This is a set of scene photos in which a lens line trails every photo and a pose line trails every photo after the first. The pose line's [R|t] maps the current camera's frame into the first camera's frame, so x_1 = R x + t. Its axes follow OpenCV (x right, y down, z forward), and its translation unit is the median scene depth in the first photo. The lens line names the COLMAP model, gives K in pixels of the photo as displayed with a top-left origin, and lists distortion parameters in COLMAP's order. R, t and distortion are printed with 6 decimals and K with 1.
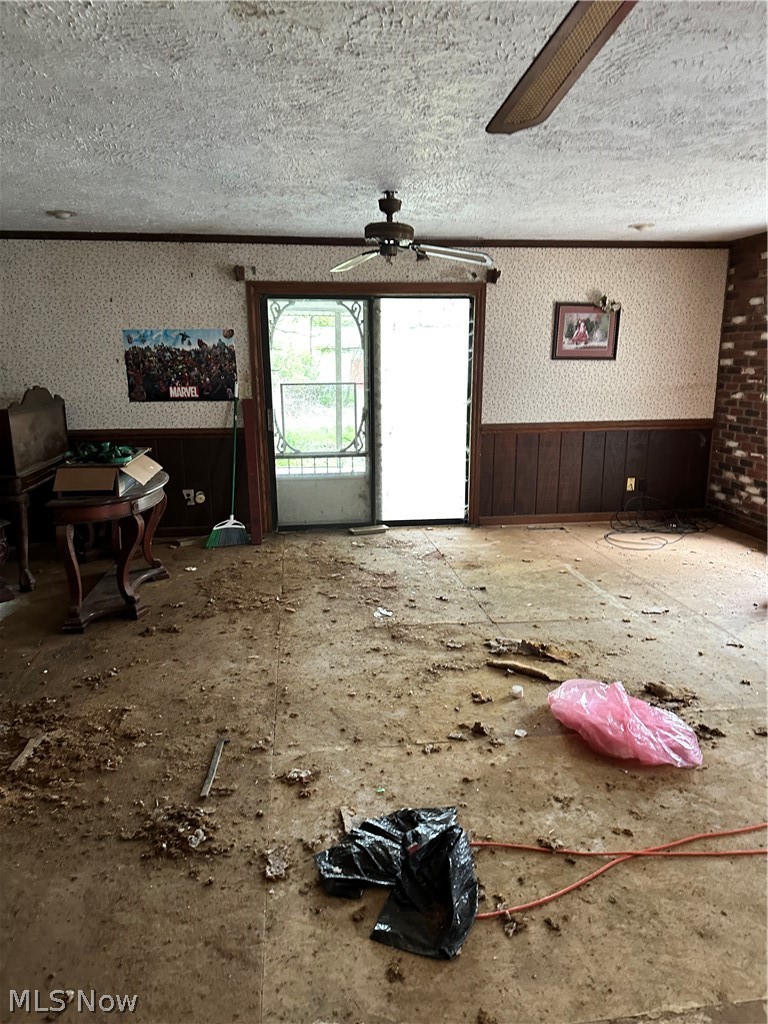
lens RADIAL K [[729.1, 0, 385.5], [0, 729.1, 517.5], [0, 0, 1]] dist [0.069556, -0.078792]
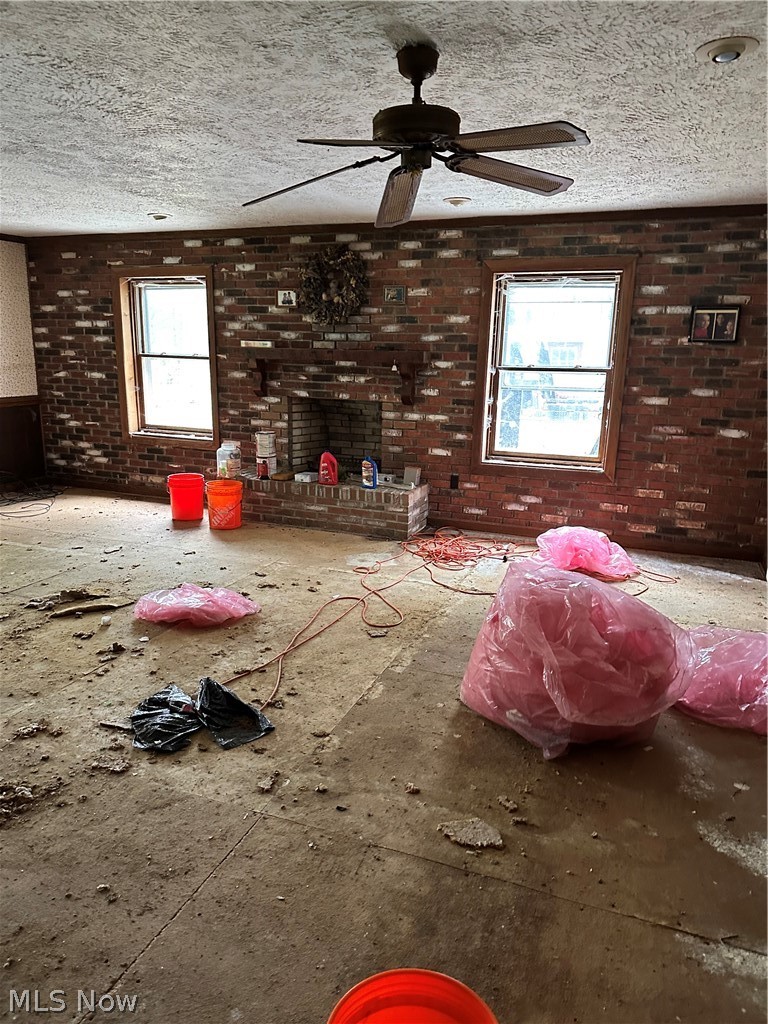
lens RADIAL K [[705.6, 0, 381.9], [0, 705.6, 535.6], [0, 0, 1]] dist [0.099928, -0.132777]
pose [[0.492769, -0.218734, 0.842220, -0.419191], [0.173862, 0.973123, 0.151007, 0.001194], [-0.852614, 0.072019, 0.517554, -0.007609]]
